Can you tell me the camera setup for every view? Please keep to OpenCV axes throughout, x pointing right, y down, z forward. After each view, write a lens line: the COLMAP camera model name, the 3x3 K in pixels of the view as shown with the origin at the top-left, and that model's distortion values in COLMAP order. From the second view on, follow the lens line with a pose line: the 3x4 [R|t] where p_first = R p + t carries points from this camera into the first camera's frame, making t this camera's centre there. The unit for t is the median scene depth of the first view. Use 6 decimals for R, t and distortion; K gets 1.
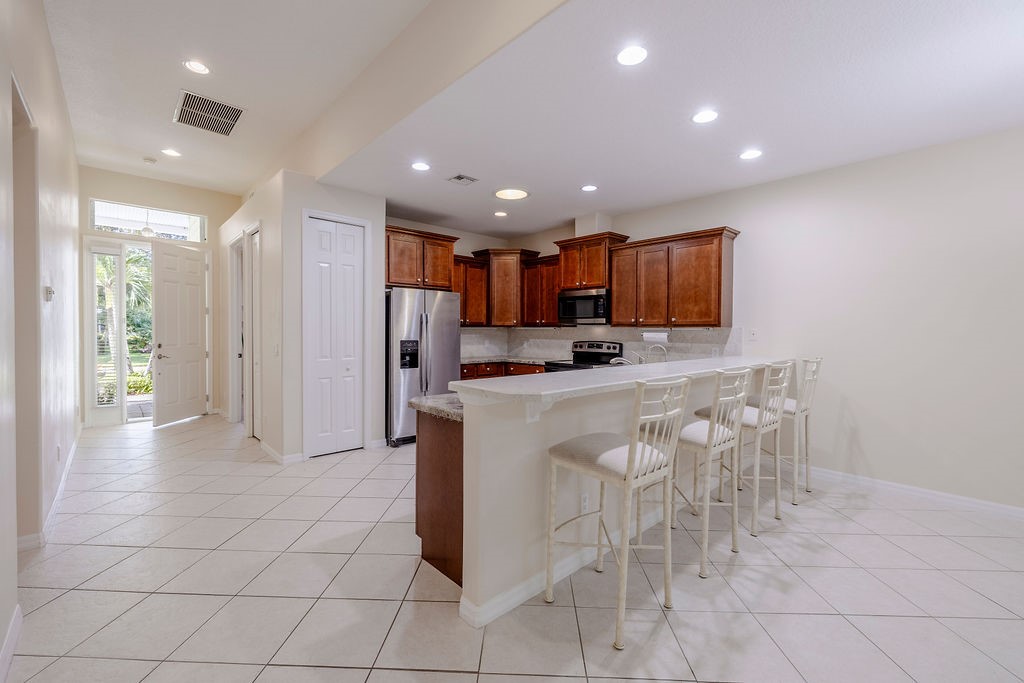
lens RADIAL K [[432.1, 0, 514.7], [0, 432.1, 336.9], [0, 0, 1]] dist [0.001509, -0.000368]
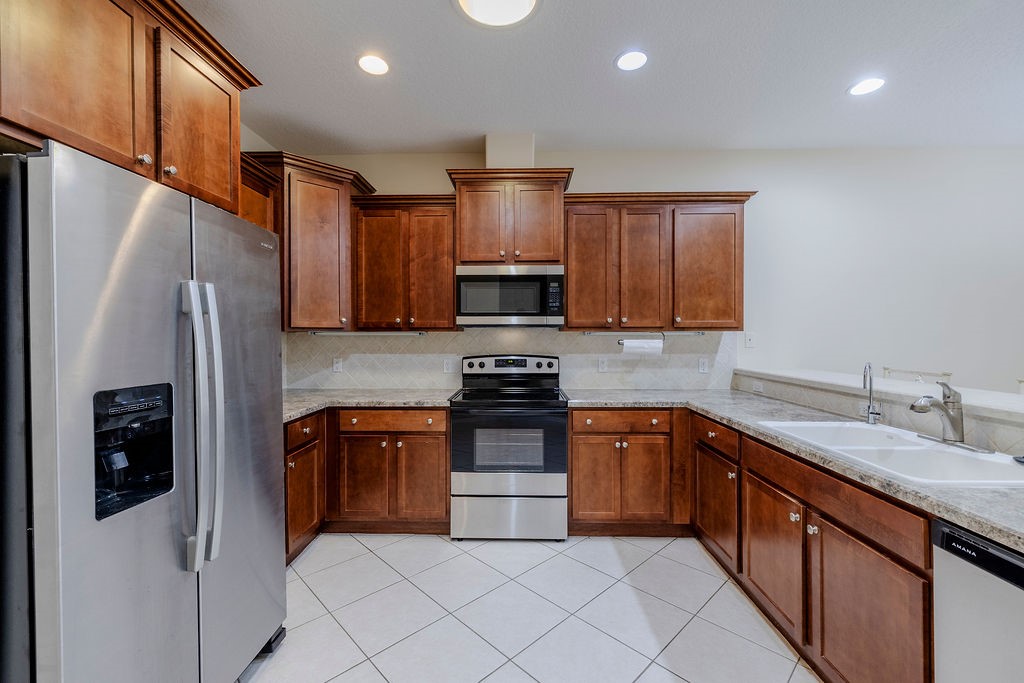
lens RADIAL K [[426.4, 0, 511.6], [0, 426.4, 336.9], [0, 0, 1]] dist [-0.000756, -0.000138]
pose [[0.697818, -0.011535, 0.716183, -0.268984], [0.017952, 0.999838, -0.001387, -0.016203], [-0.716051, 0.013825, 0.697912, 0.688755]]
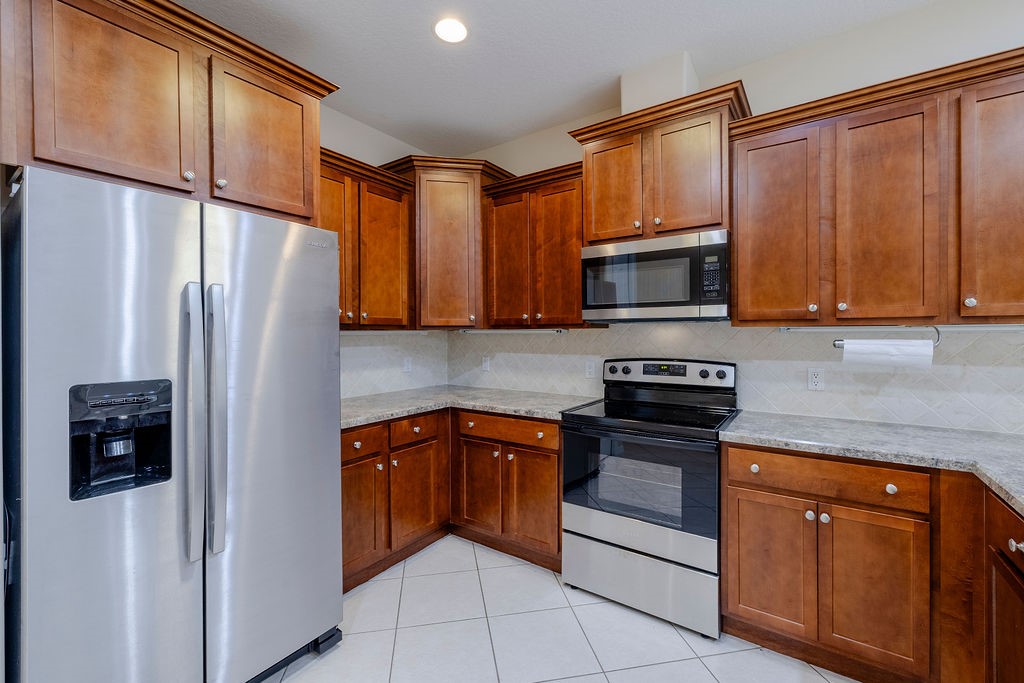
lens RADIAL K [[425.9, 0, 514.2], [0, 425.9, 334.6], [0, 0, 1]] dist [-0.001263, 0.000141]
pose [[0.977151, -0.012385, 0.212184, -0.067723], [0.015079, 0.999825, -0.011082, -0.014556], [-0.212009, 0.014029, 0.977167, 0.702253]]
